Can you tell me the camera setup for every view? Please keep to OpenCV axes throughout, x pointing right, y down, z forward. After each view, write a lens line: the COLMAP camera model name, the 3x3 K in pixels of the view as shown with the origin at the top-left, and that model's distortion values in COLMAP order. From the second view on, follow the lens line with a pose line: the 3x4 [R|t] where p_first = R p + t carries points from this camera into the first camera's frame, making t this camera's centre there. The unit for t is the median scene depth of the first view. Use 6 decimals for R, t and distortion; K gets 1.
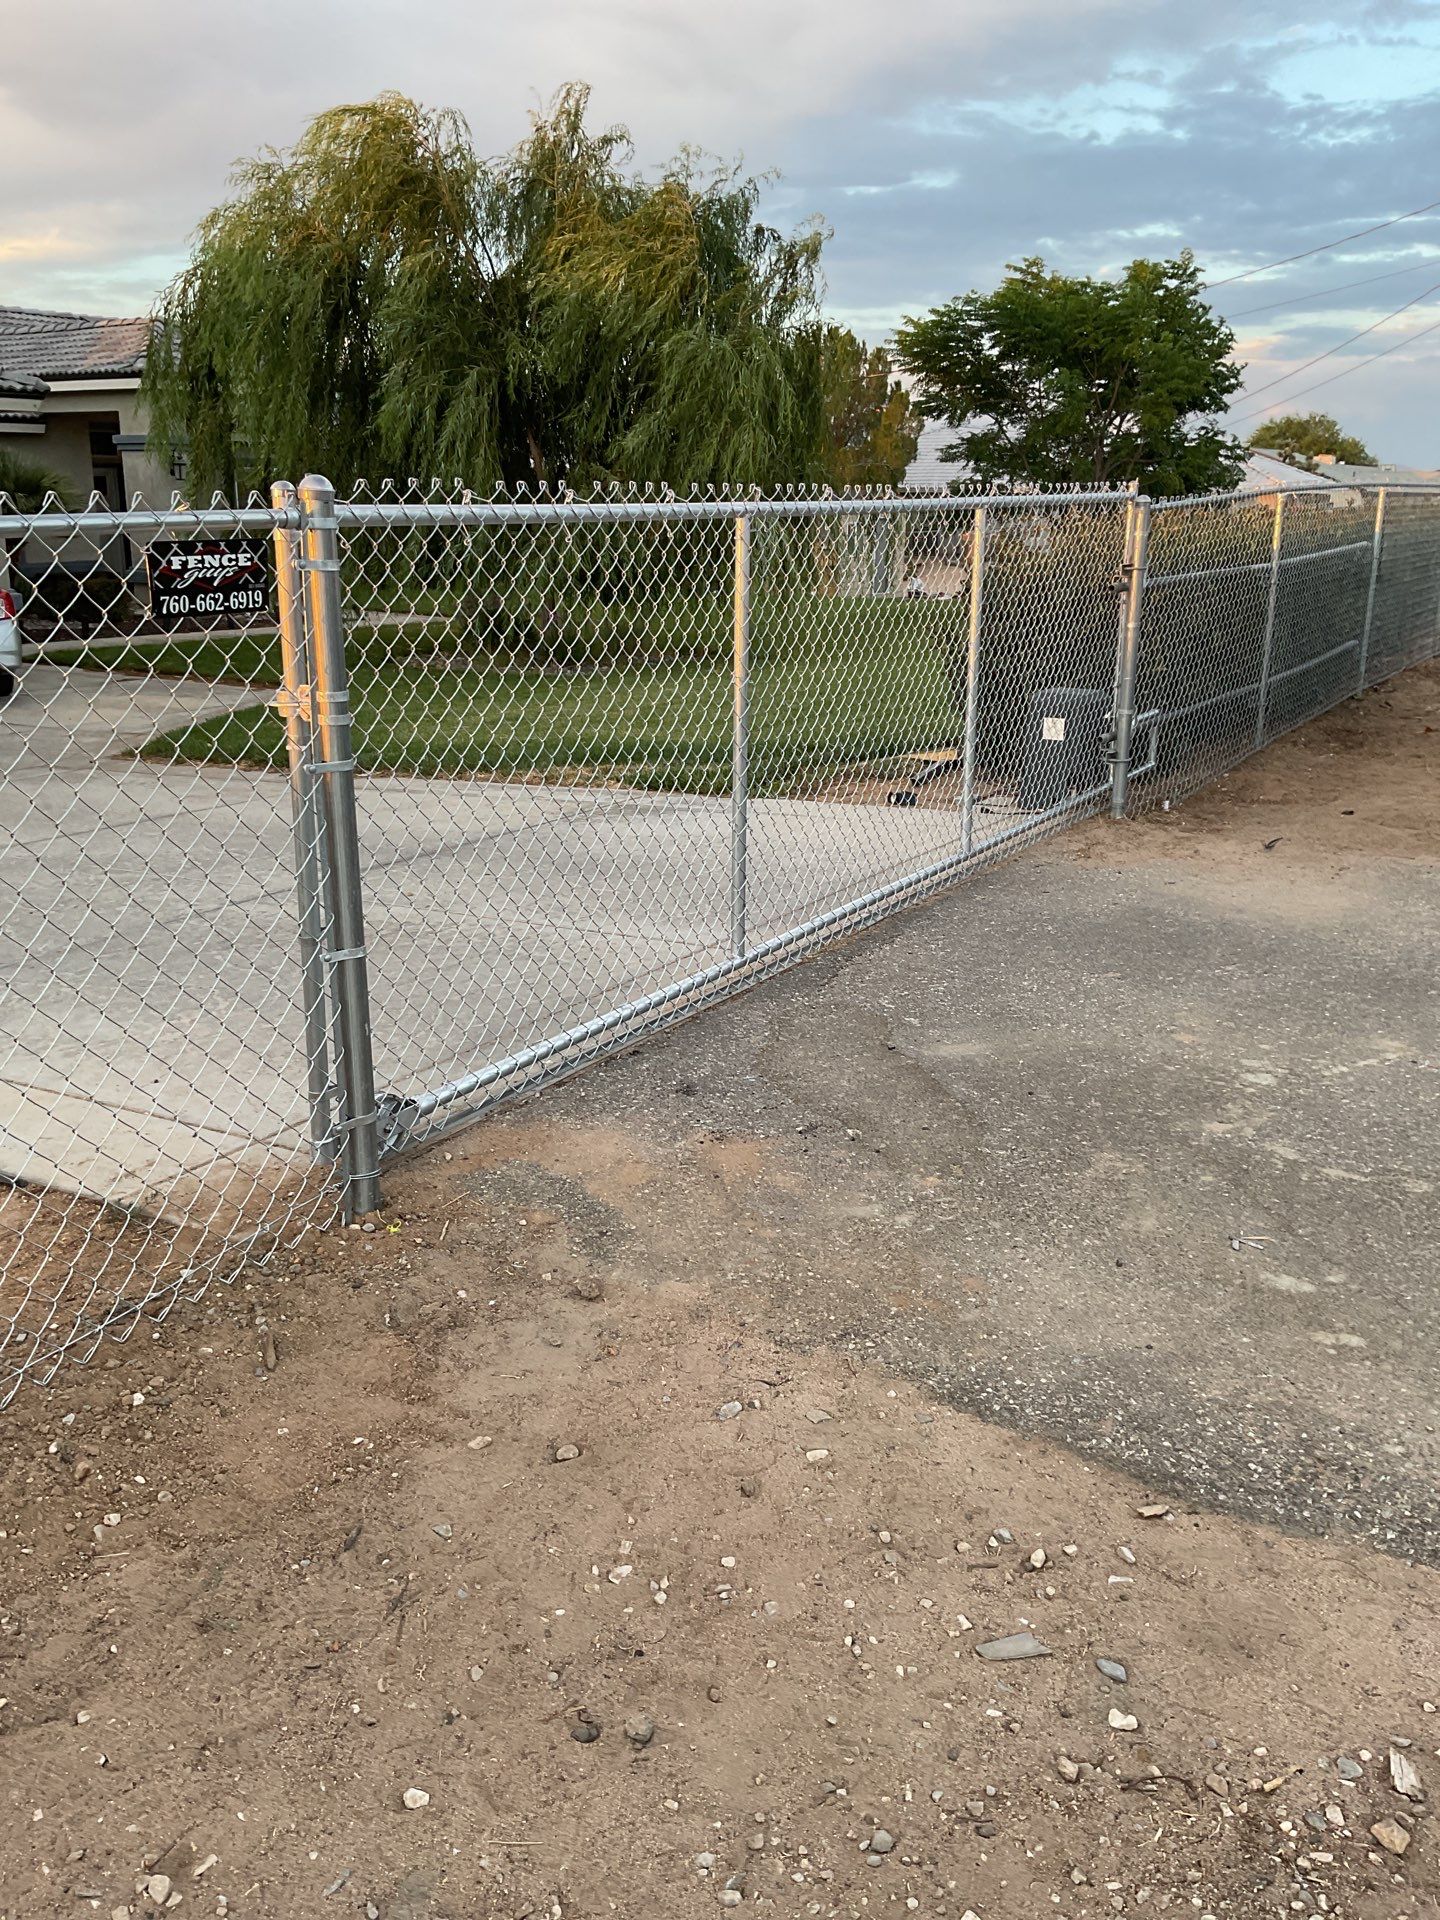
lens RADIAL K [[1616.0, 0, 723.7], [0, 1616.0, 918.6], [0, 0, 1]] dist [0.086353, -0.124305]
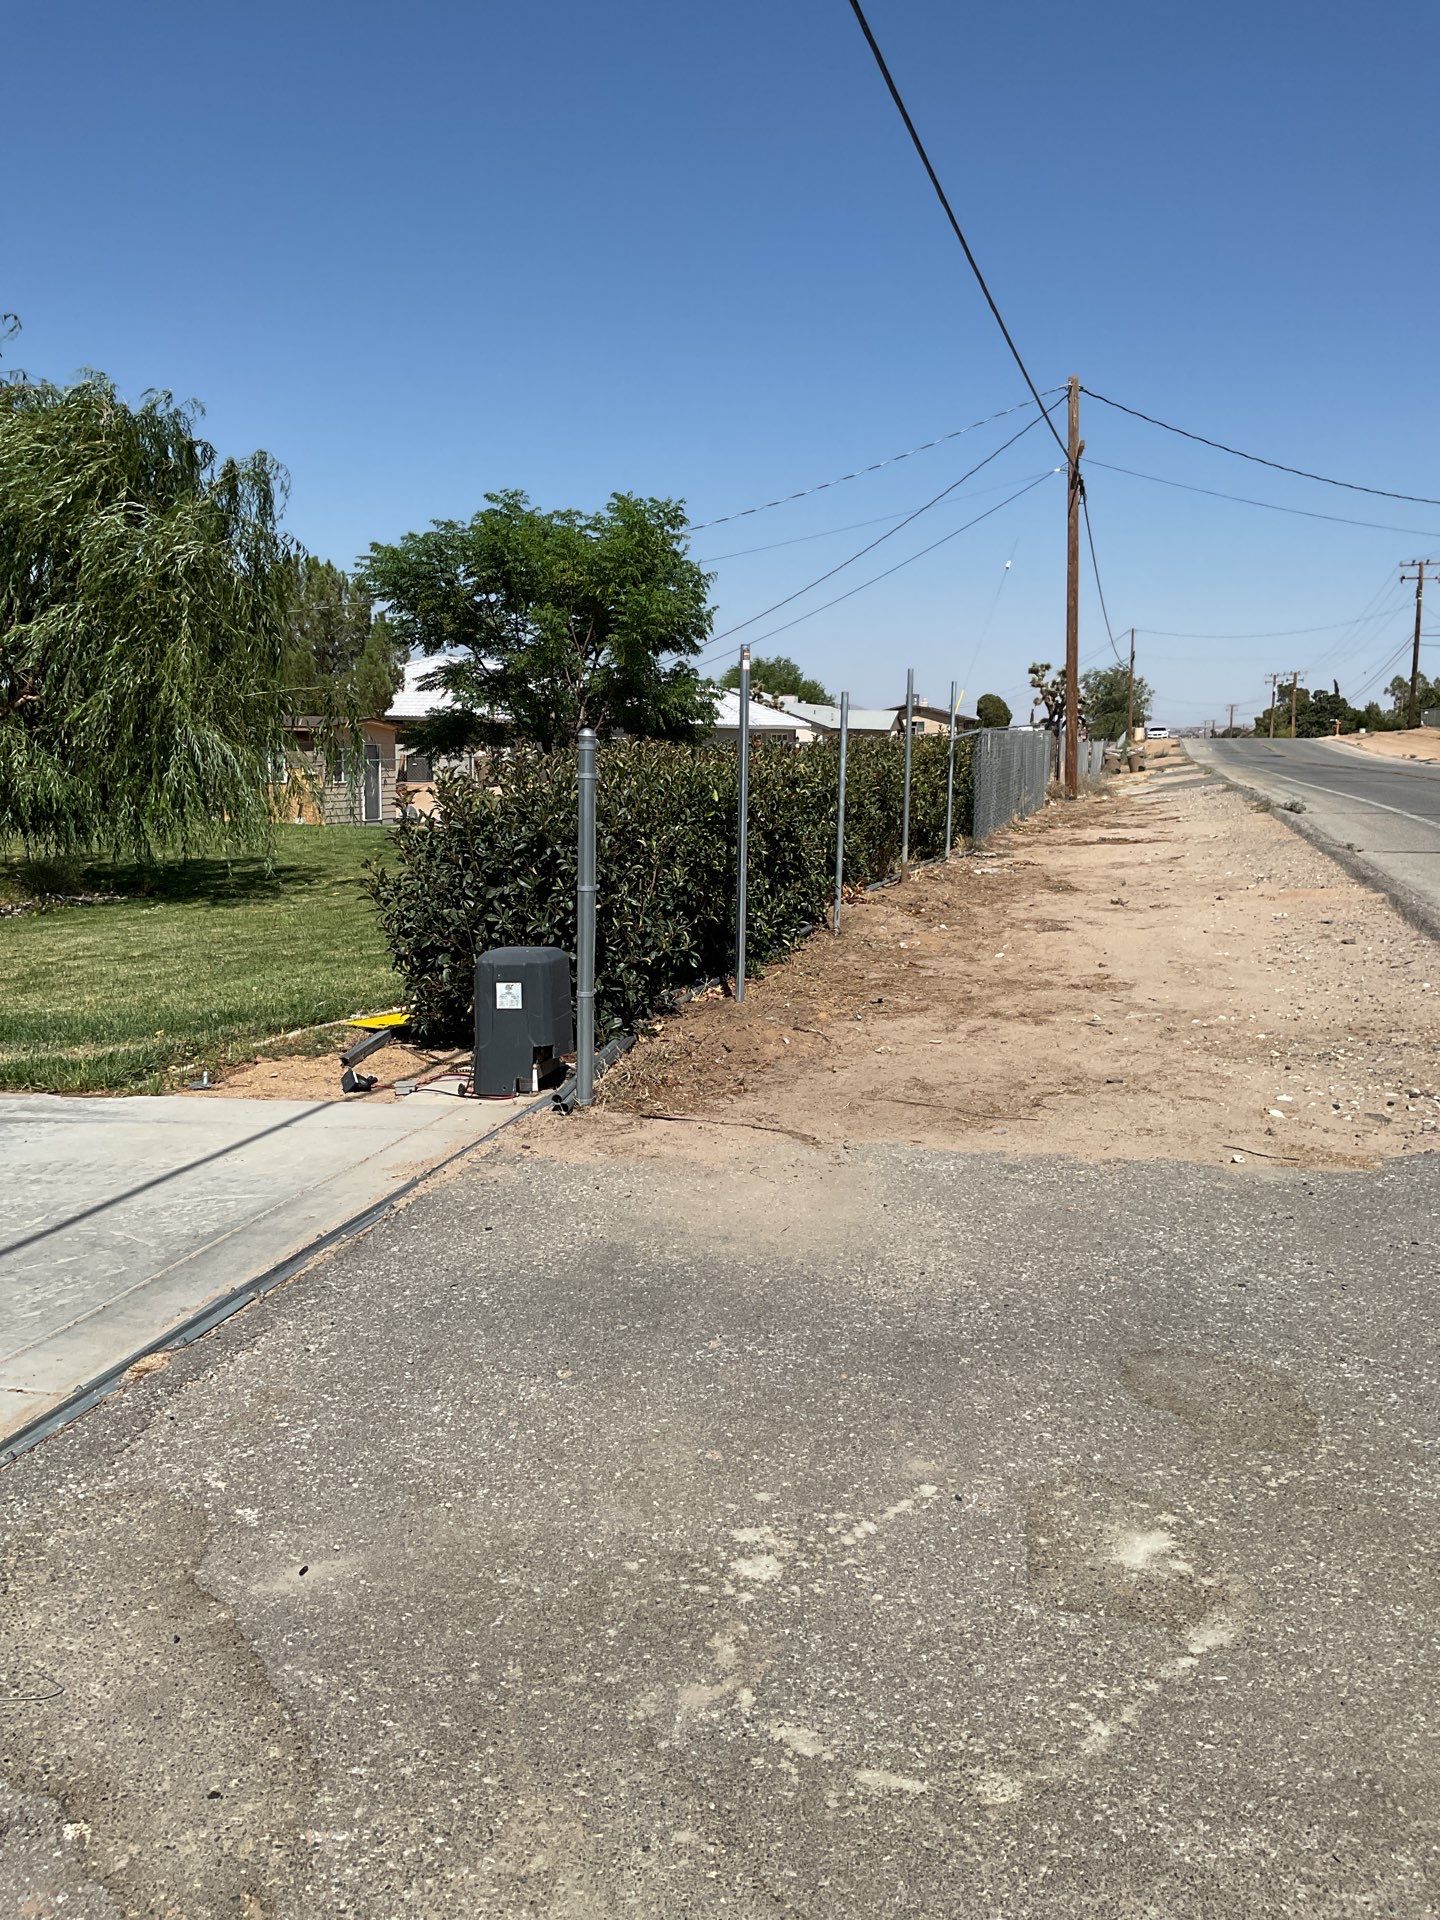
lens RADIAL K [[1582.9, 0, 720.9], [0, 1582.9, 949.8], [0, 0, 1]] dist [0.137561, -0.272835]
pose [[0.955834, -0.030383, 0.292331, 0.131196], [0.063465, 0.992513, -0.104355, -0.091670], [-0.286972, 0.118299, 0.950606, 0.351453]]
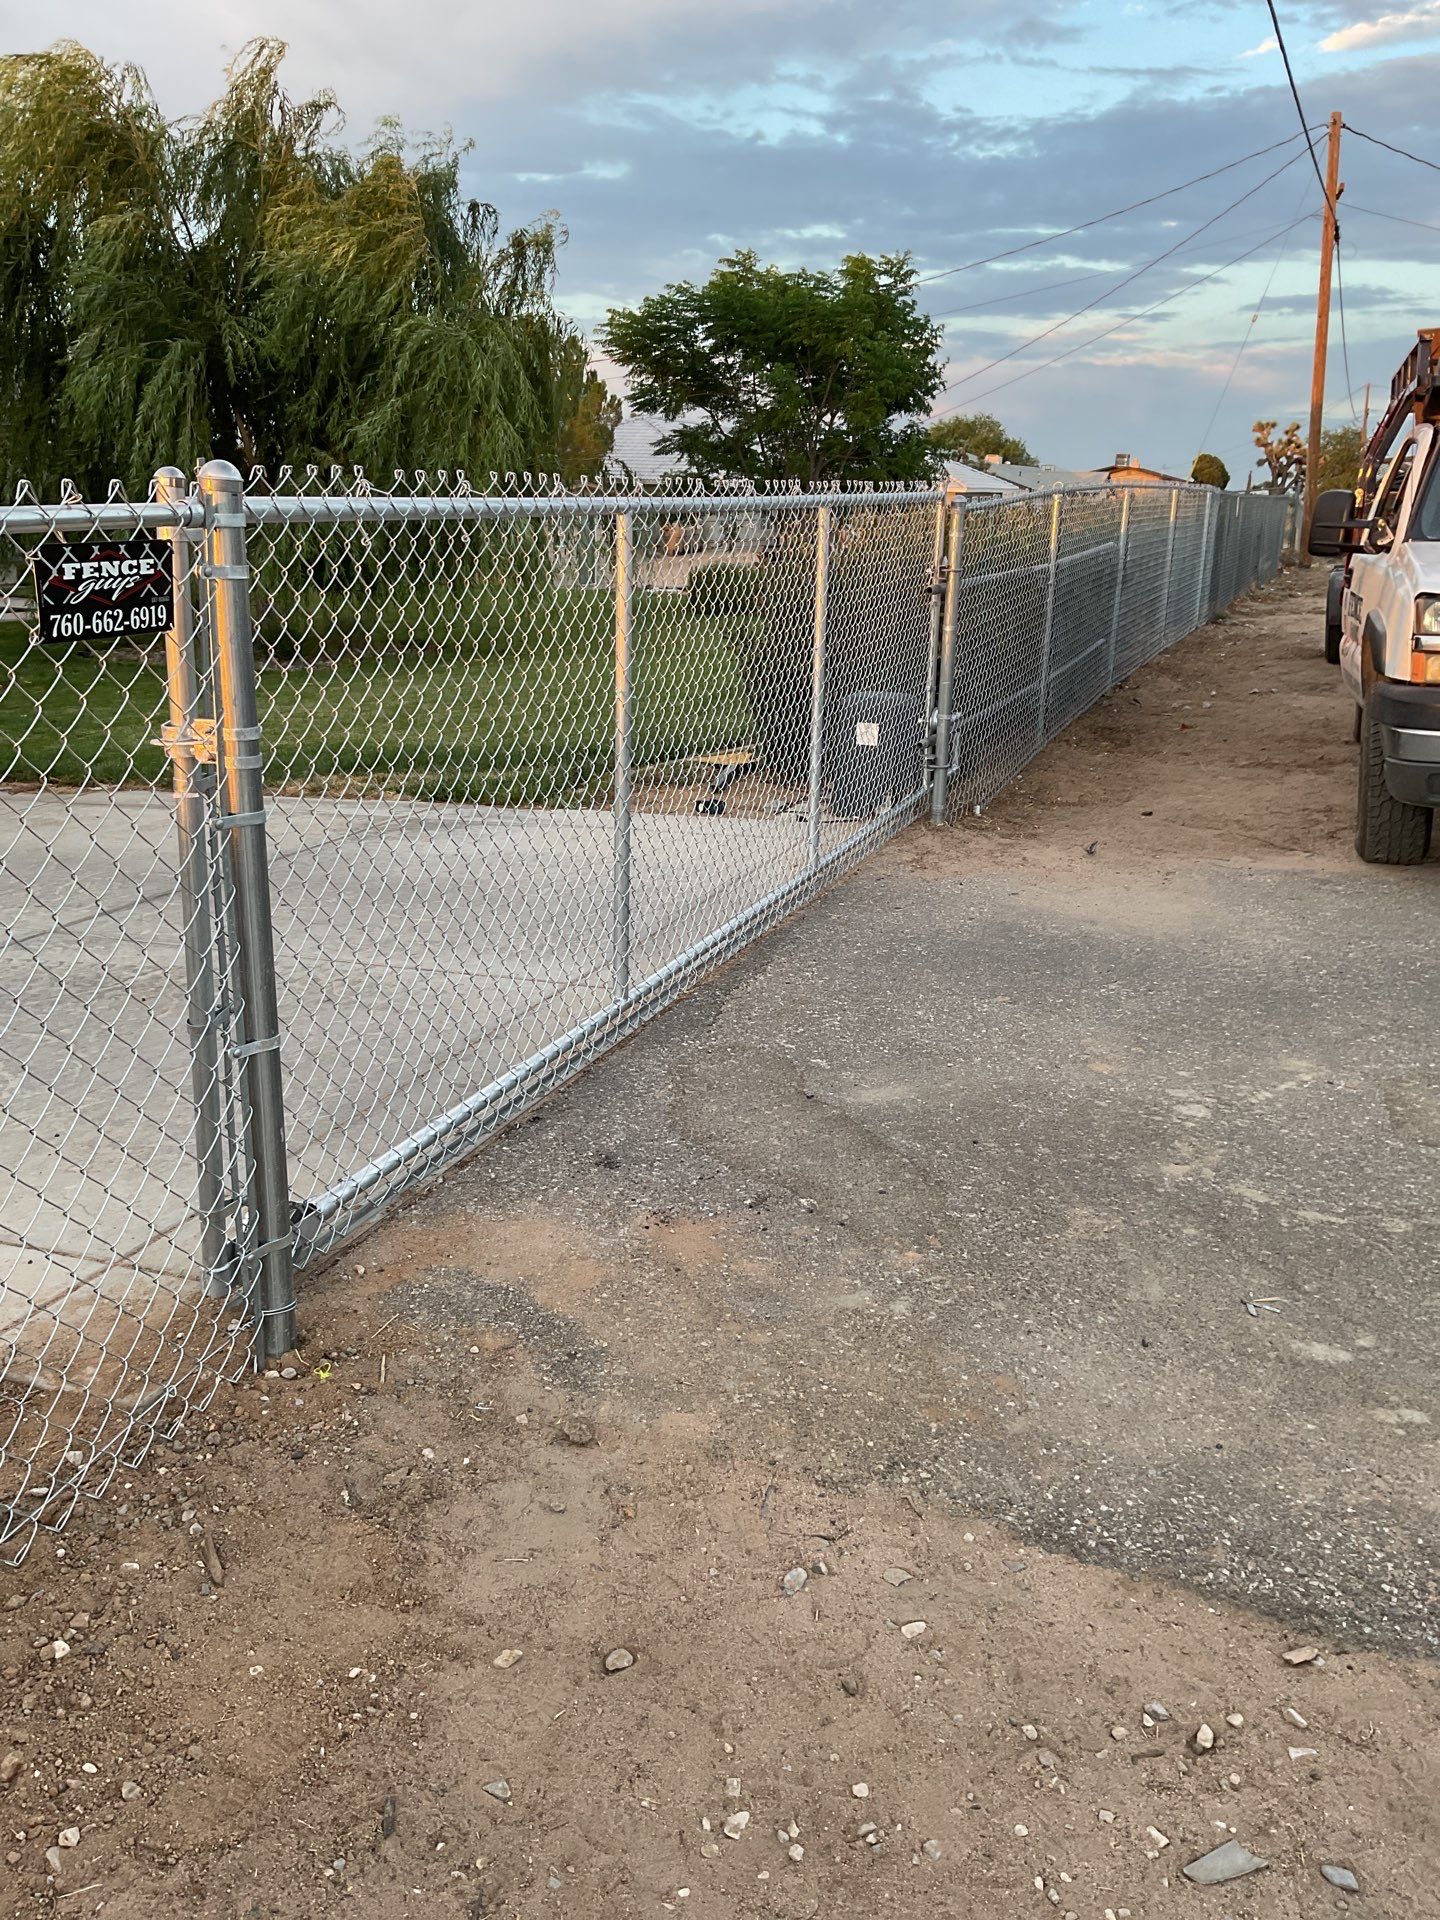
lens RADIAL K [[1606.0, 0, 720.7], [0, 1606.0, 924.3], [0, 0, 1]] dist [0.126865, -0.258658]
pose [[0.982120, -0.034336, 0.185099, -0.120284], [0.032454, 0.999386, 0.013189, -0.033820], [-0.185439, -0.006946, 0.982631, 0.120842]]
